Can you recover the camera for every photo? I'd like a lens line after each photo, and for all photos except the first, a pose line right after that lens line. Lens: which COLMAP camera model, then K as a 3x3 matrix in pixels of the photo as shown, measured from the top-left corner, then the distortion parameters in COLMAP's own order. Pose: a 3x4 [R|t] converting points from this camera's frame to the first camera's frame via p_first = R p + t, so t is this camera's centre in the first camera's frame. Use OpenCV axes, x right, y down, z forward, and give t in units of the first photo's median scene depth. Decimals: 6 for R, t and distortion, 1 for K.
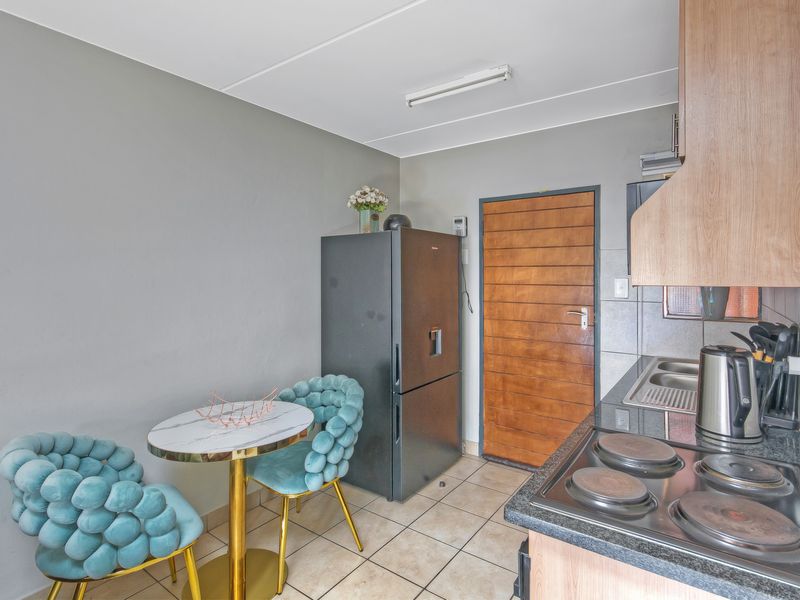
lens RADIAL K [[432.7, 0, 402.7], [0, 432.7, 267.7], [0, 0, 1]] dist [0.001114, -0.000049]
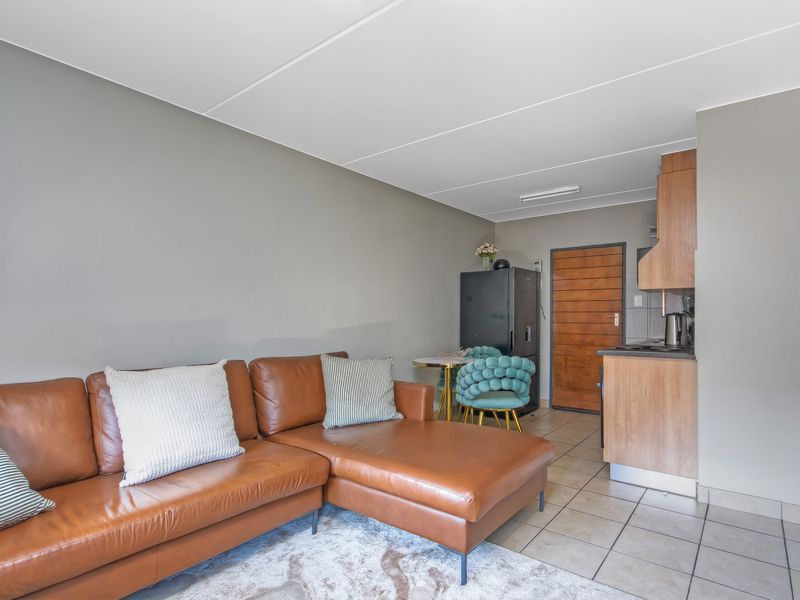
lens RADIAL K [[438.5, 0, 399.9], [0, 438.5, 306.9], [0, 0, 1]] dist [0.001812, -0.000333]
pose [[0.998875, 0.000427, -0.047418, -0.344782], [-0.000517, 0.999998, -0.001883, 0.068650], [0.047417, 0.001905, 0.998873, -0.754830]]
